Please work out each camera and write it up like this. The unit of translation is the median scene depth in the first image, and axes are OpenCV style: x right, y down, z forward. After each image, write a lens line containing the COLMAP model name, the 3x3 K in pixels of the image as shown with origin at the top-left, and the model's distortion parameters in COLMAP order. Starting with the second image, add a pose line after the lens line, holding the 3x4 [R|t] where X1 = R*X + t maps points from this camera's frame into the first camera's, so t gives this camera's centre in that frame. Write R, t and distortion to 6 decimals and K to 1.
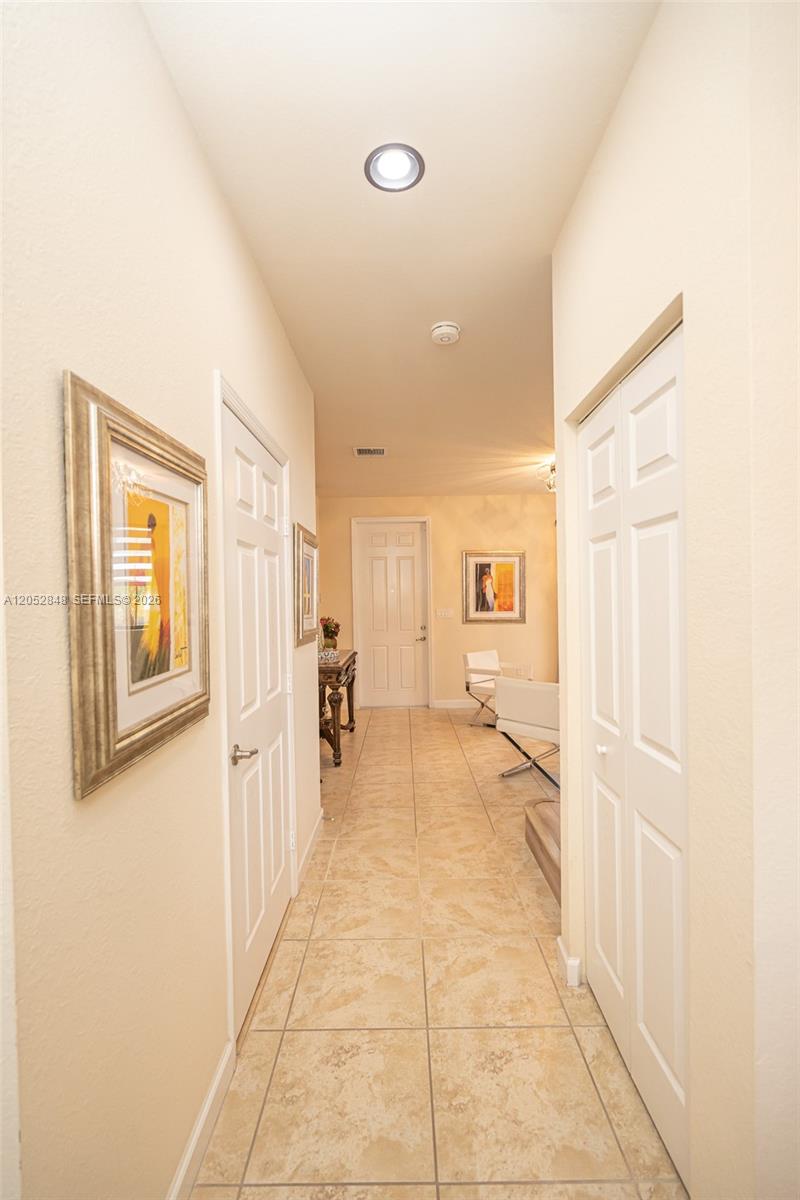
lens RADIAL K [[538.0, 0, 400.4], [0, 538.0, 607.3], [0, 0, 1]] dist [0.003024, -0.000120]
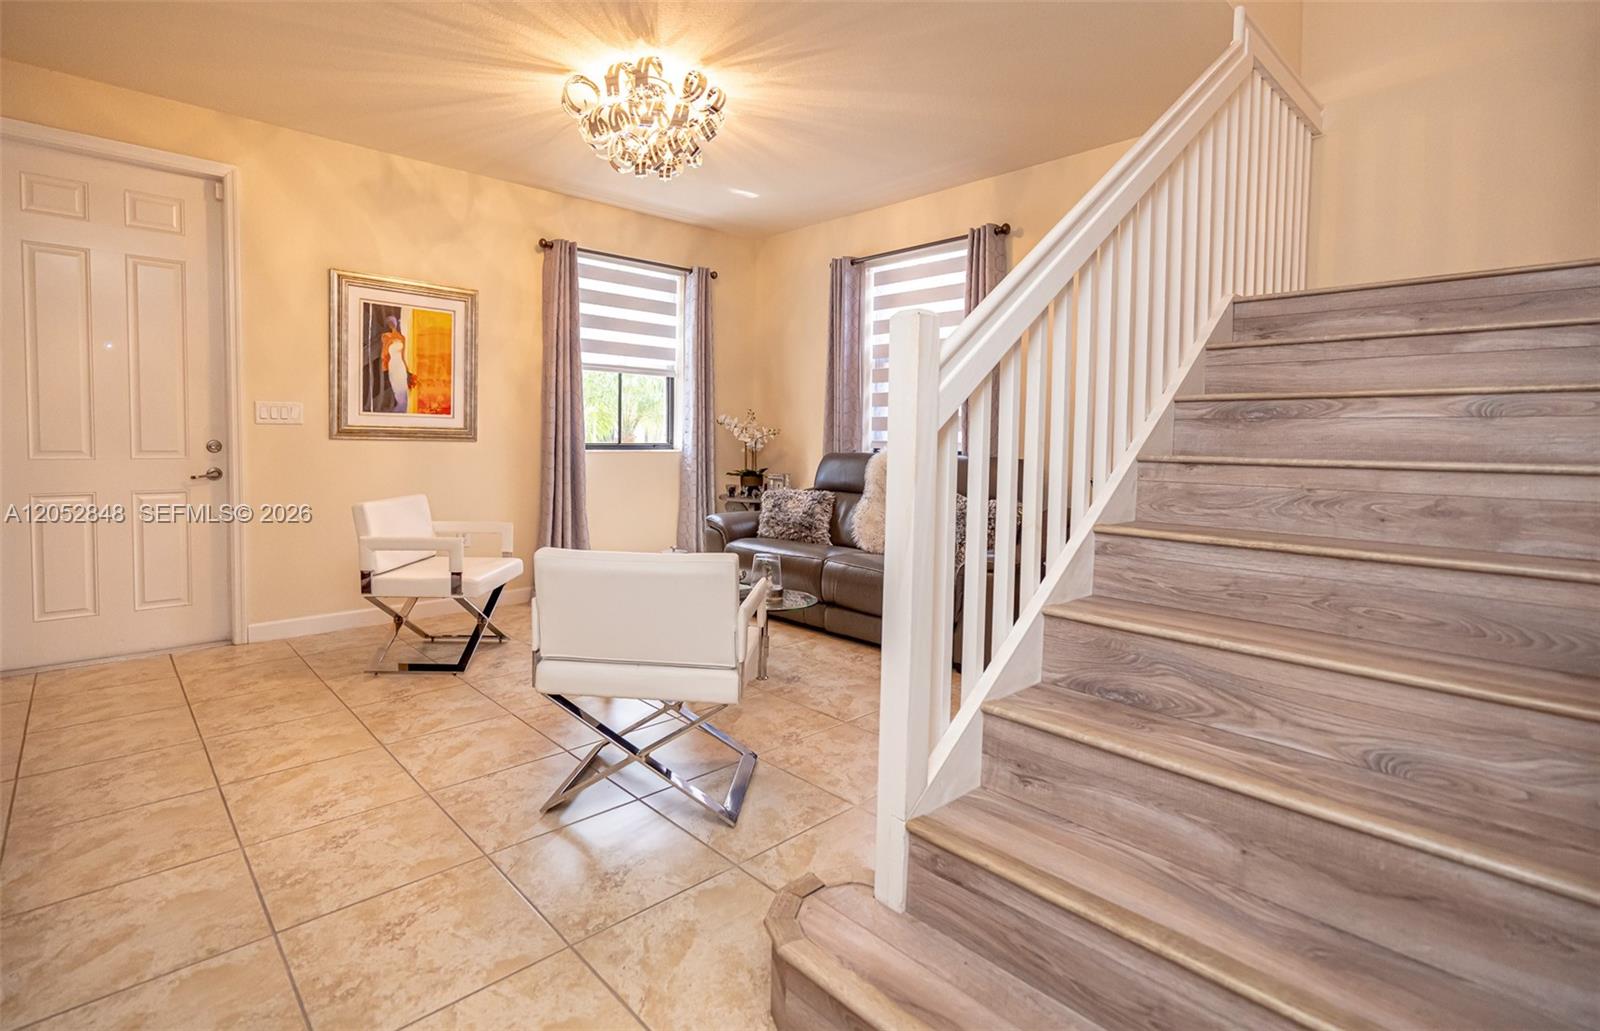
lens RADIAL K [[755.2, 0, 779.3], [0, 755.2, 469.5], [0, 0, 1]] dist [0.001602, 0.000607]
pose [[0.734080, -0.001931, 0.679060, -0.037899], [-0.016364, 0.999655, 0.020533, 0.044833], [-0.678866, -0.026185, 0.733795, 0.372133]]
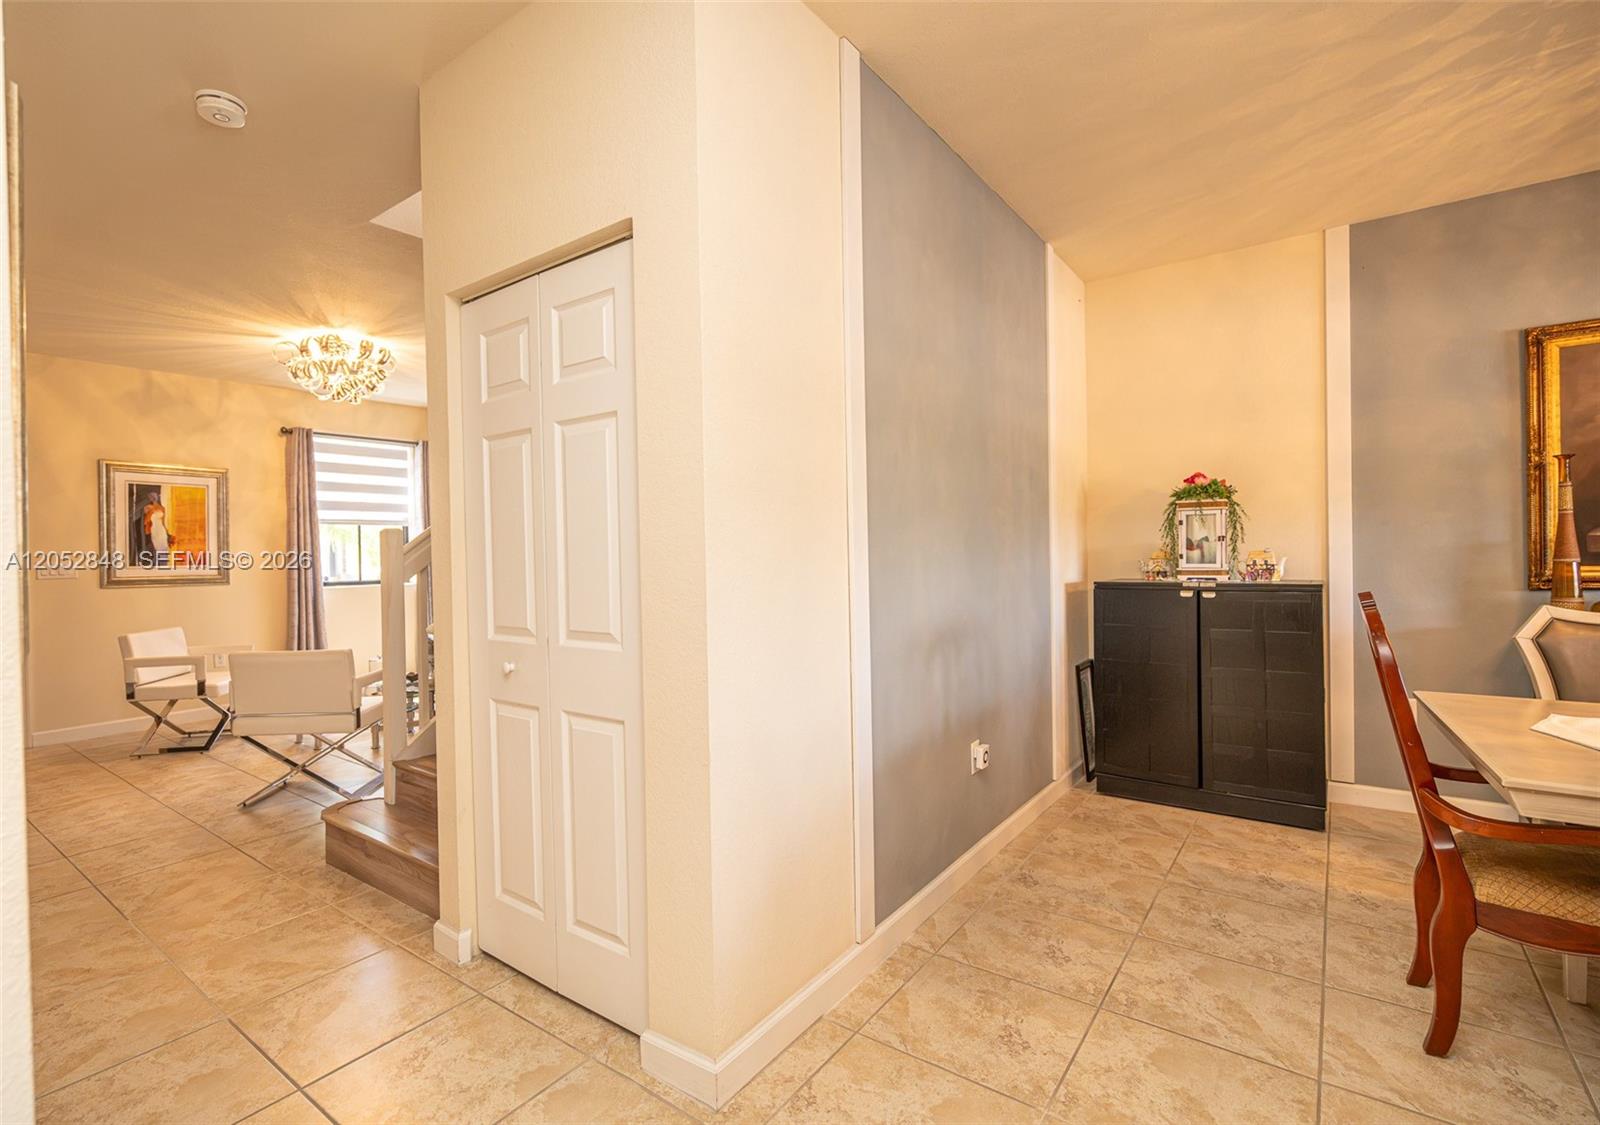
lens RADIAL K [[755.5, 0, 745.6], [0, 755.5, 560.2], [0, 0, 1]] dist [0.001316, 0.000015]
pose [[0.614882, -0.002585, 0.788615, -0.114174], [0.021701, 0.999671, -0.013644, 0.032493], [-0.788320, 0.025503, 0.614736, -0.030238]]
